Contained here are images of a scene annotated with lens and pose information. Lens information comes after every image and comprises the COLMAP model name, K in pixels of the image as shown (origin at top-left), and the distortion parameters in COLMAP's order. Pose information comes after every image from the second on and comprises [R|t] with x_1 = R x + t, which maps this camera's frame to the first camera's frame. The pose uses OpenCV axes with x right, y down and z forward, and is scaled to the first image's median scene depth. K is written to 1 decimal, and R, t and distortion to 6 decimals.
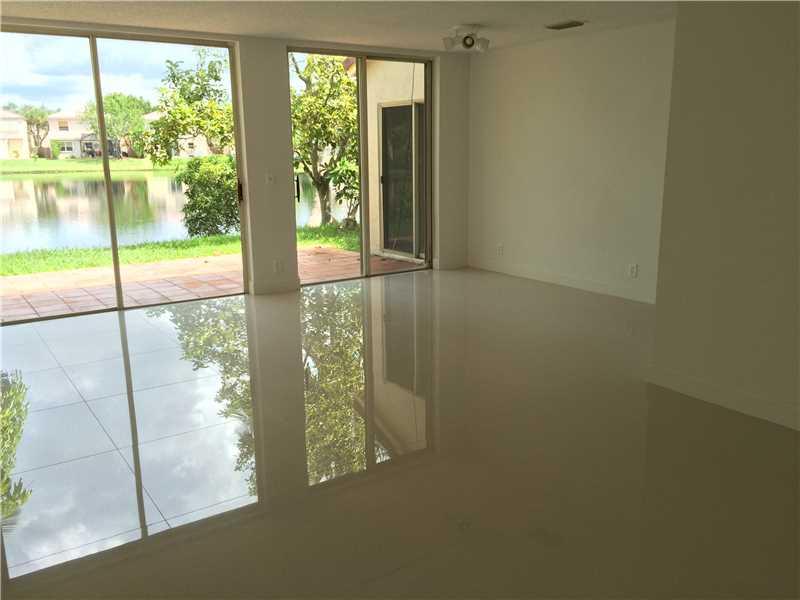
lens RADIAL K [[694.9, 0, 397.0], [0, 694.9, 295.5], [0, 0, 1]] dist [0.005863, -0.023369]
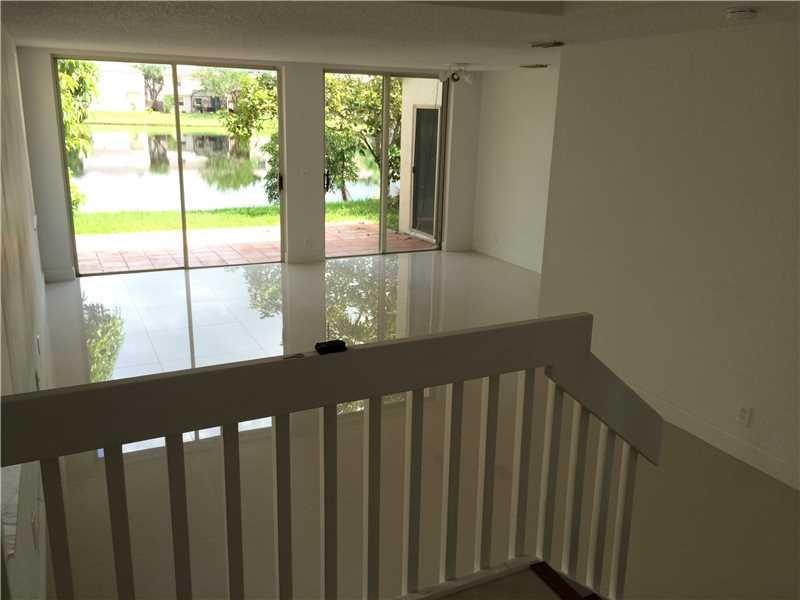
lens RADIAL K [[694.9, 0, 403.4], [0, 694.9, 302.5], [0, 0, 1]] dist [0.005863, -0.023369]
pose [[0.989609, 0.074359, -0.123061, 0.109257], [-0.066223, 0.995420, 0.068940, -0.020364], [0.127624, -0.060074, 0.990002, -0.163625]]
